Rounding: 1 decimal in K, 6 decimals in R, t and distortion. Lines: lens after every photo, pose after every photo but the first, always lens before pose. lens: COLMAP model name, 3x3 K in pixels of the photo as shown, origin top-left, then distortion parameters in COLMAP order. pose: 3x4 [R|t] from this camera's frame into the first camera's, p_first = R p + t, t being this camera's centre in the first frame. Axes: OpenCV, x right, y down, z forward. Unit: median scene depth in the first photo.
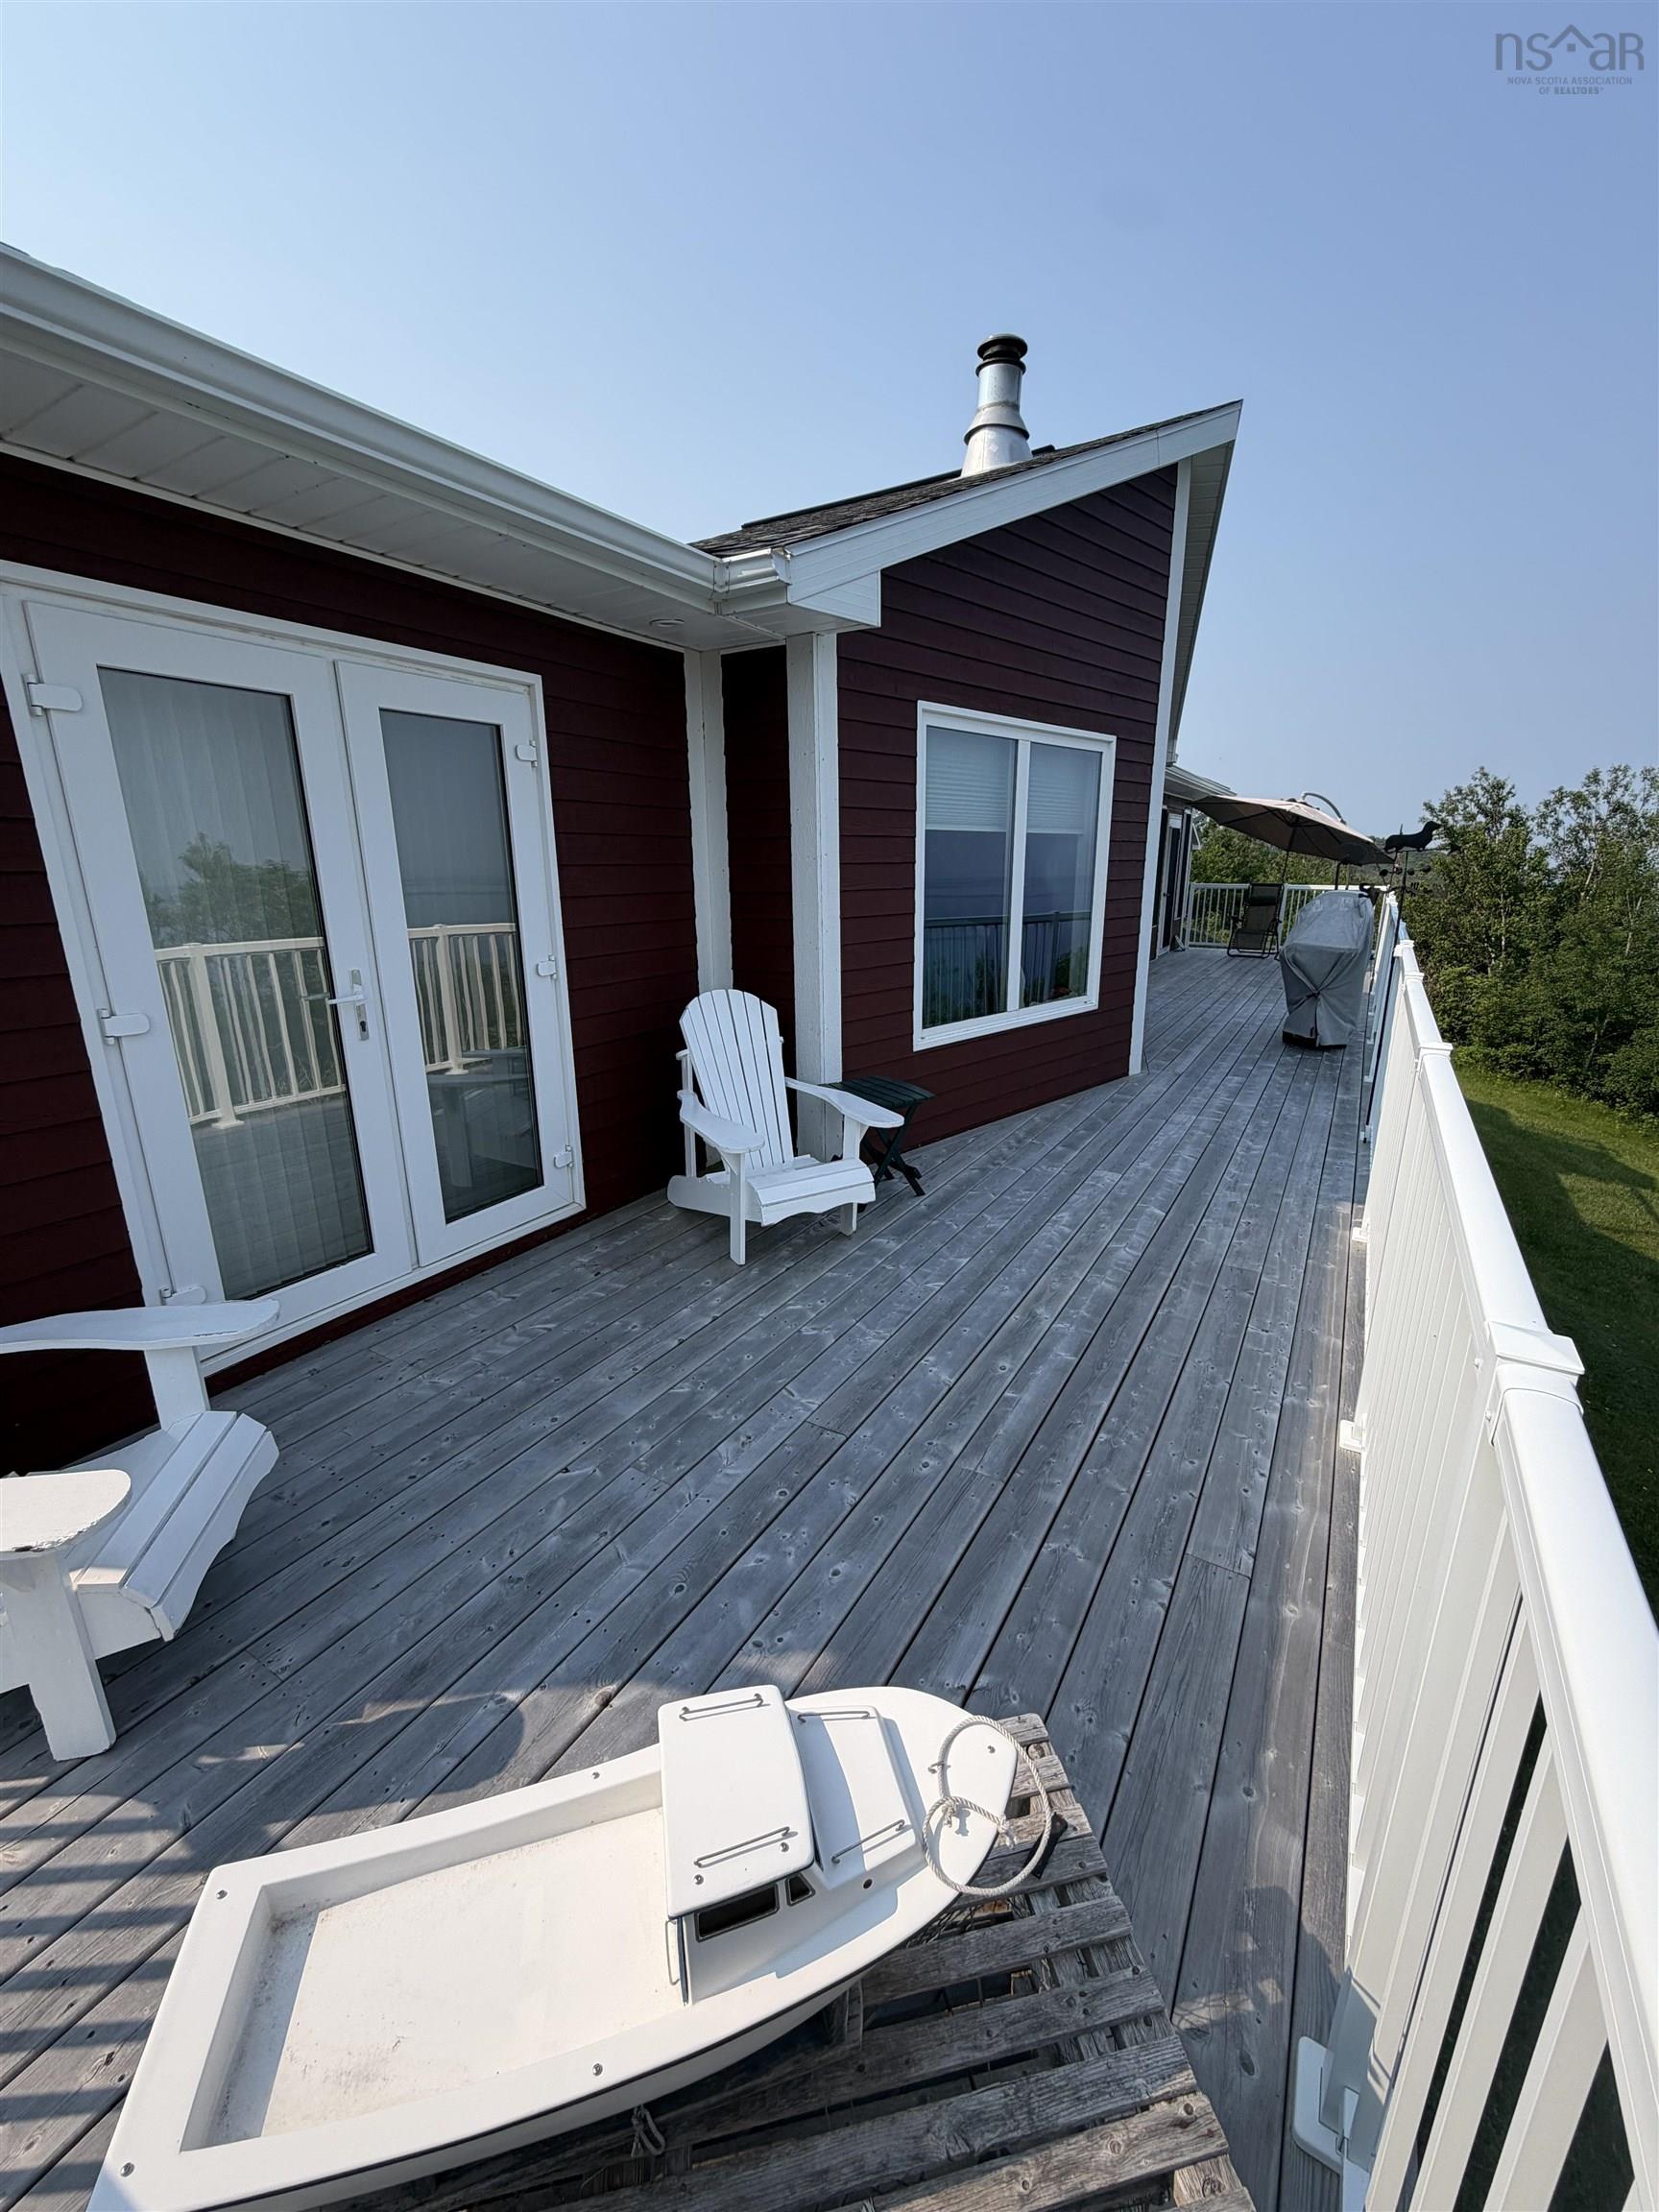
lens RADIAL K [[883.4, 0, 828.8], [0, 883.4, 1098.0], [0, 0, 1]] dist [-0.000855, 0.000261]
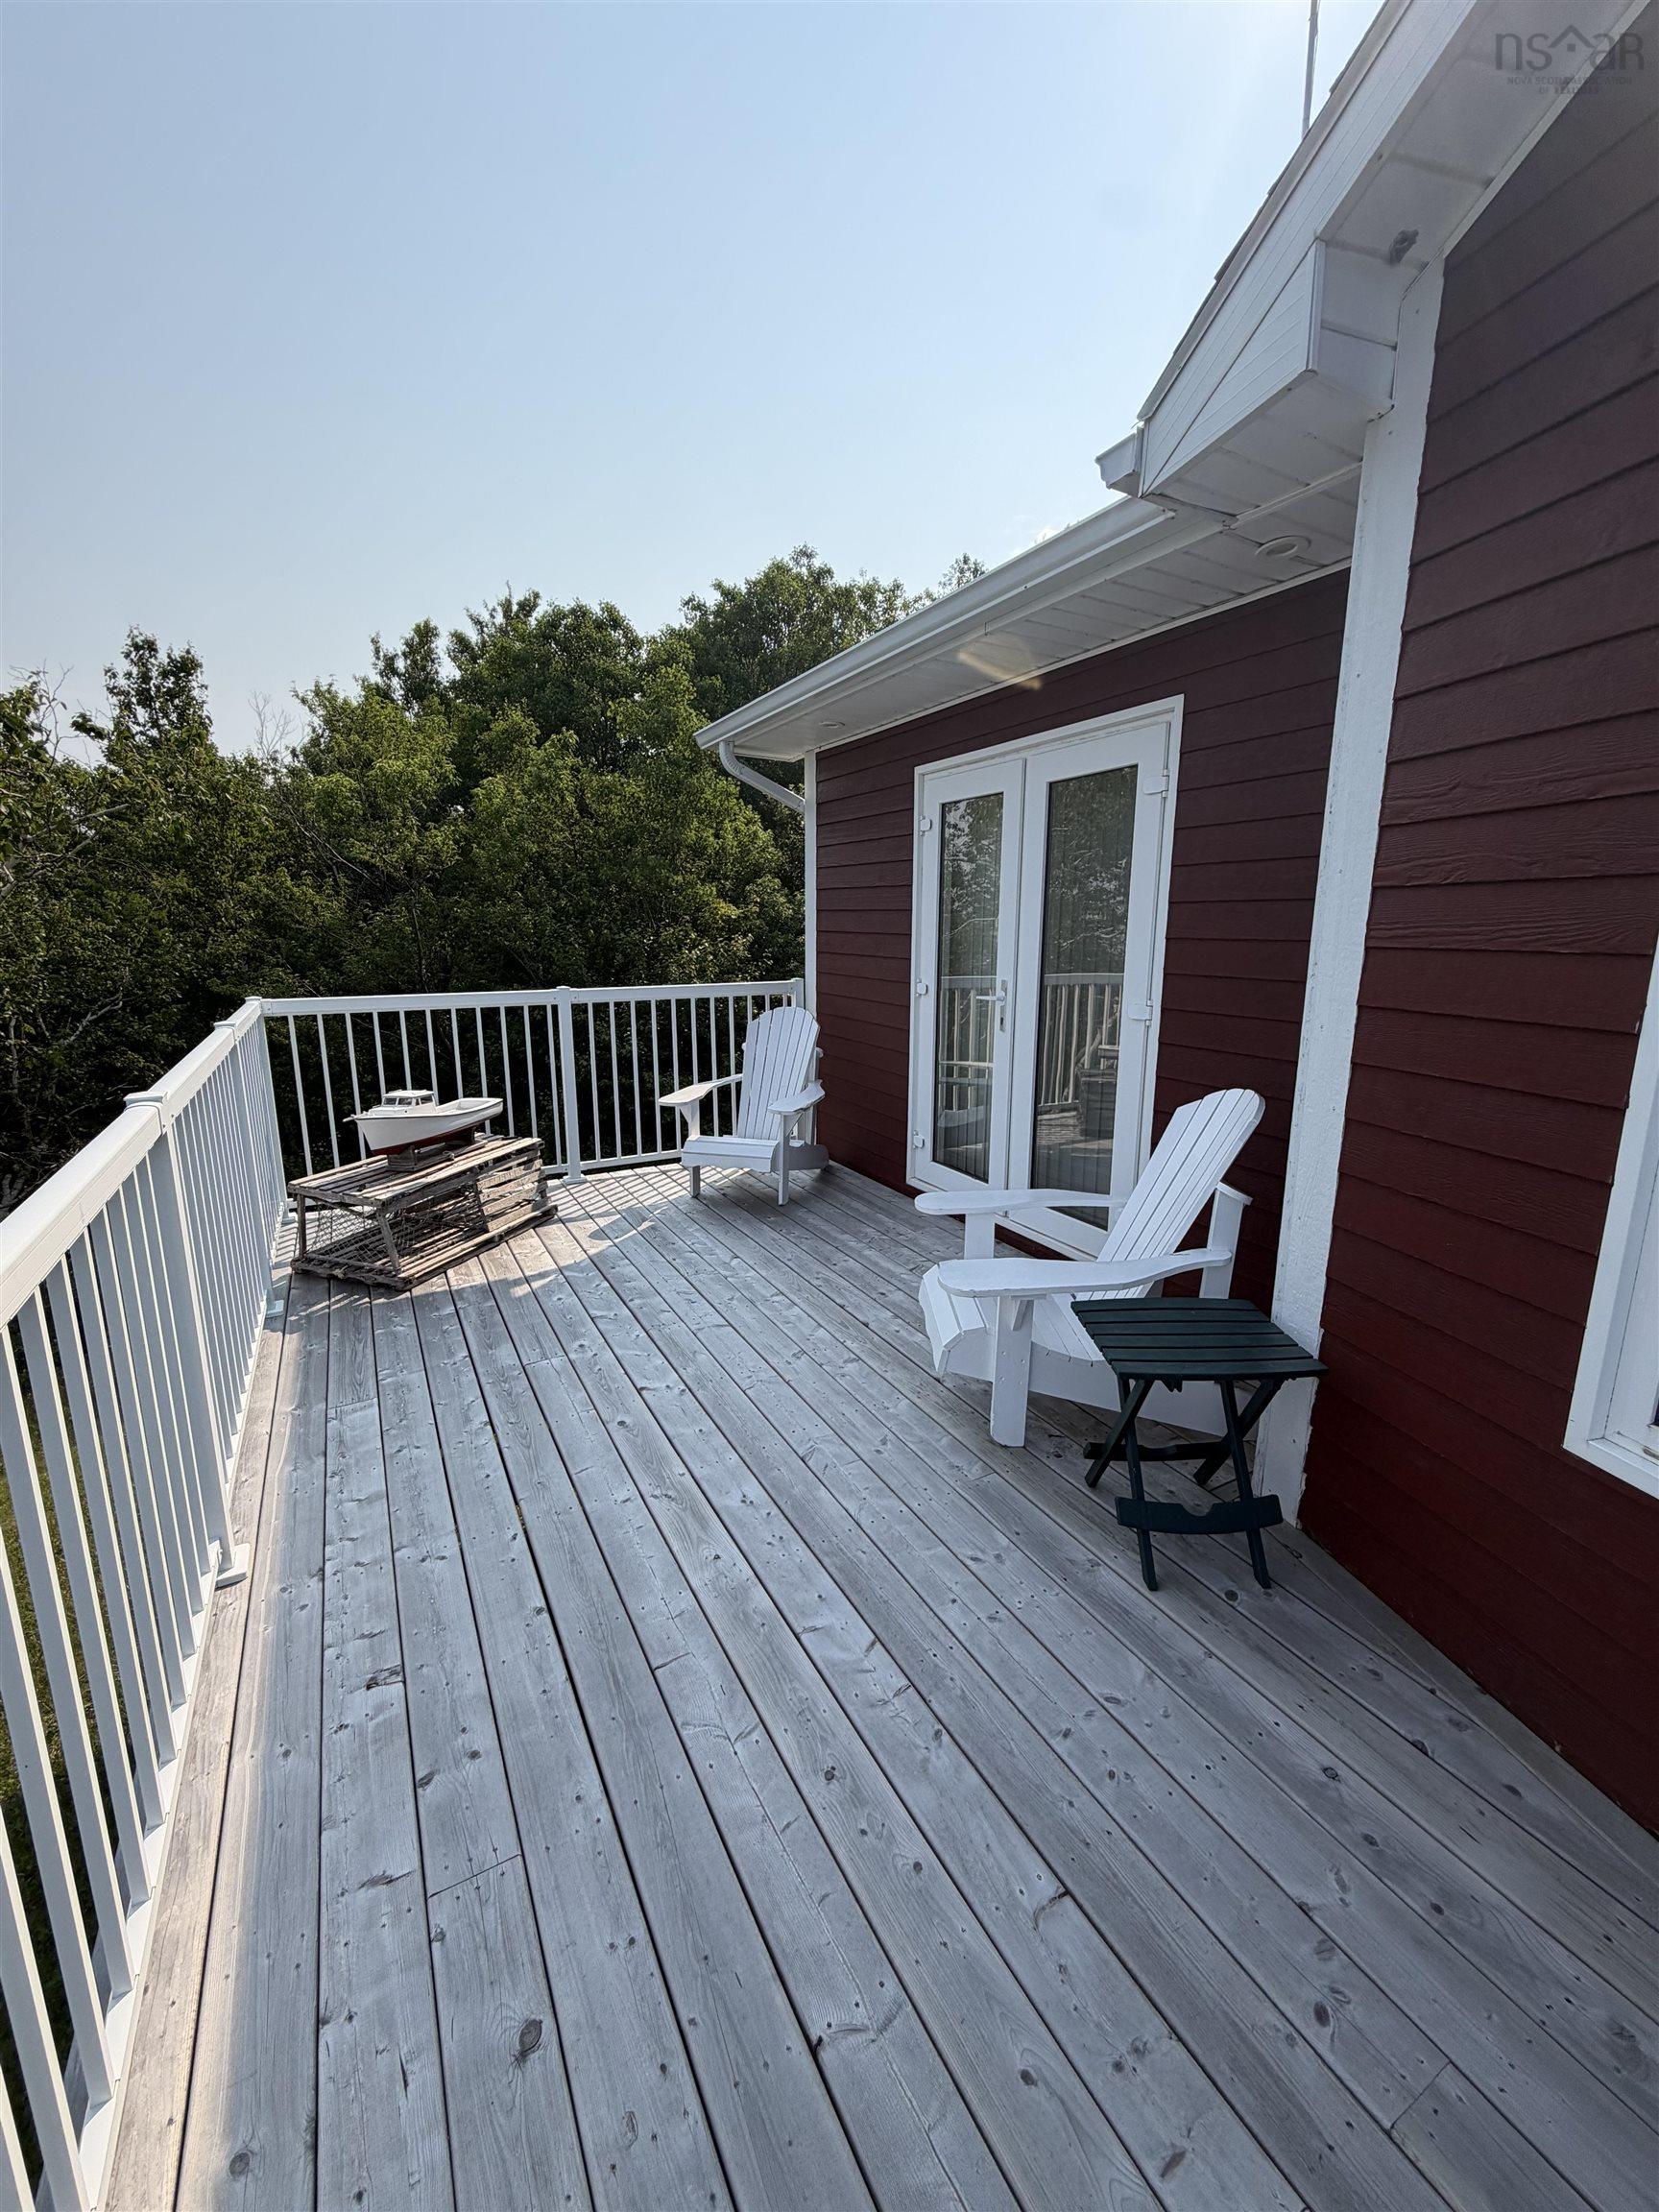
lens RADIAL K [[883.4, 0, 828.8], [0, 883.4, 1098.0], [0, 0, 1]] dist [-0.000855, 0.000261]
pose [[-0.502195, 0.175425, -0.846774, 0.593095], [-0.221318, 0.920522, 0.321960, -0.265503], [0.835954, 0.349093, -0.423456, 1.048763]]
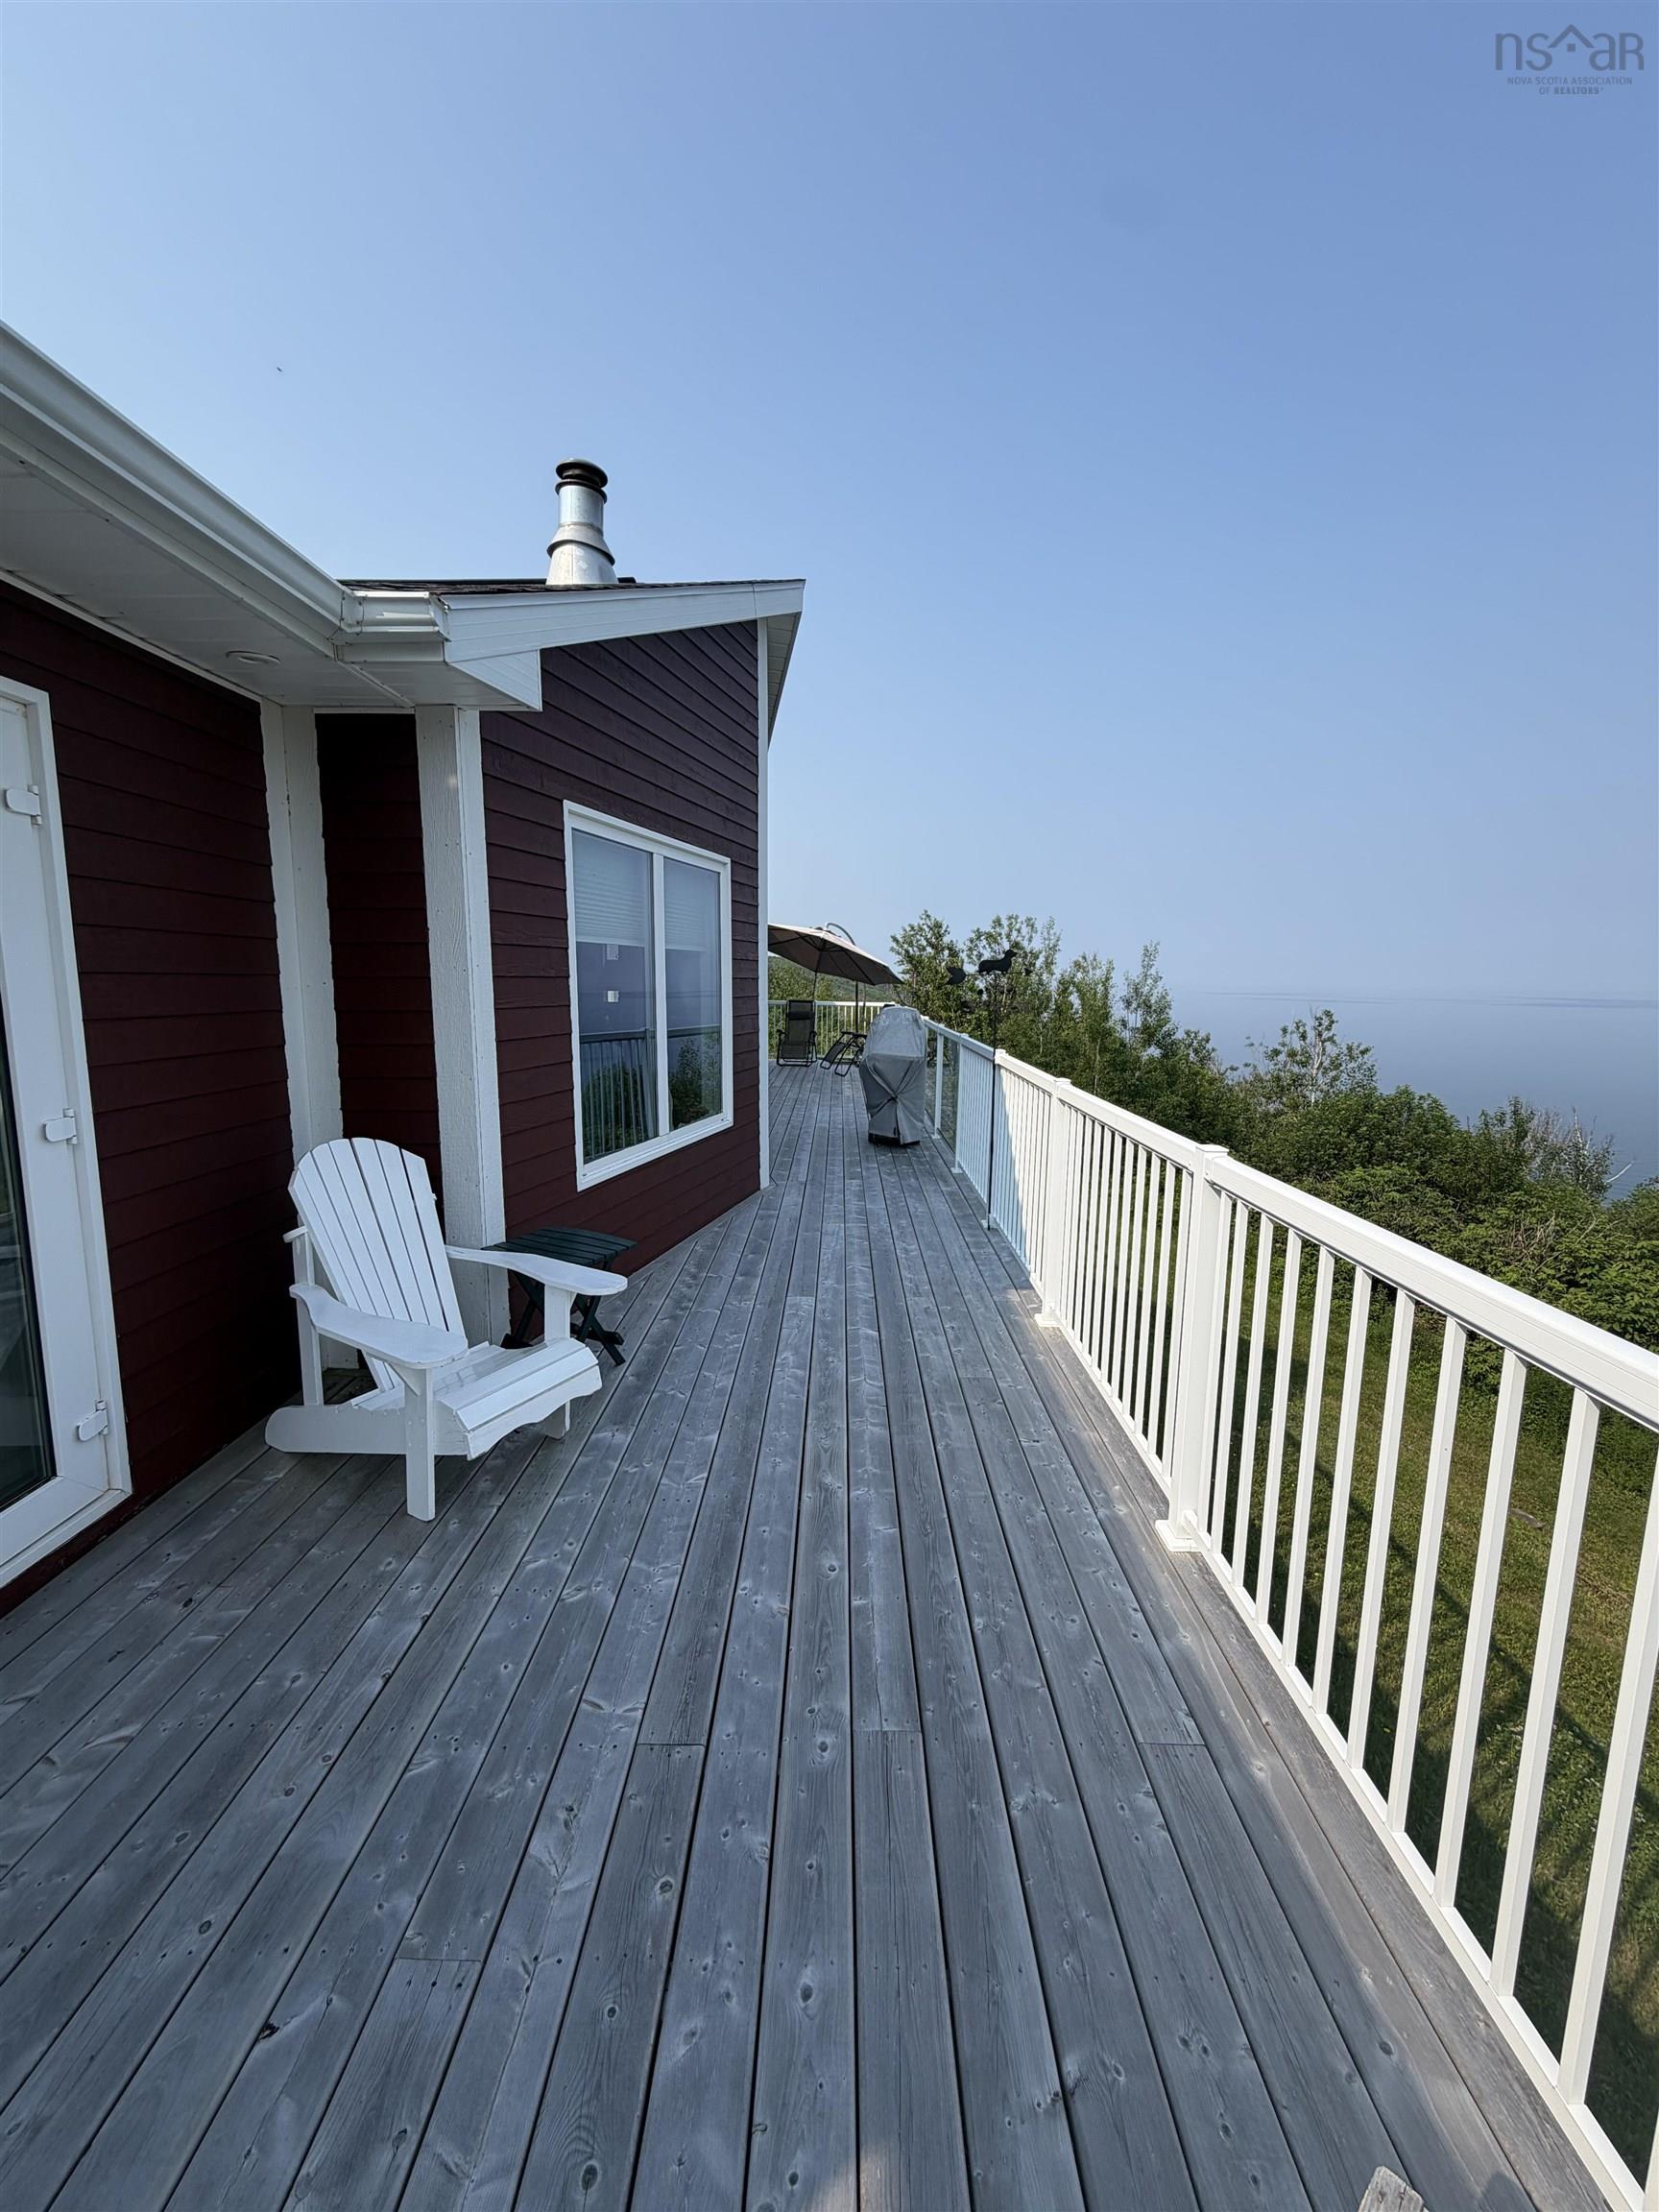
lens RADIAL K [[883.4, 0, 828.8], [0, 883.4, 1098.0], [0, 0, 1]] dist [-0.000855, 0.000261]
pose [[0.864104, -0.053365, 0.500477, -0.142560], [0.116583, 0.988542, -0.095881, -0.038690], [-0.489626, 0.141198, 0.860424, 0.157165]]
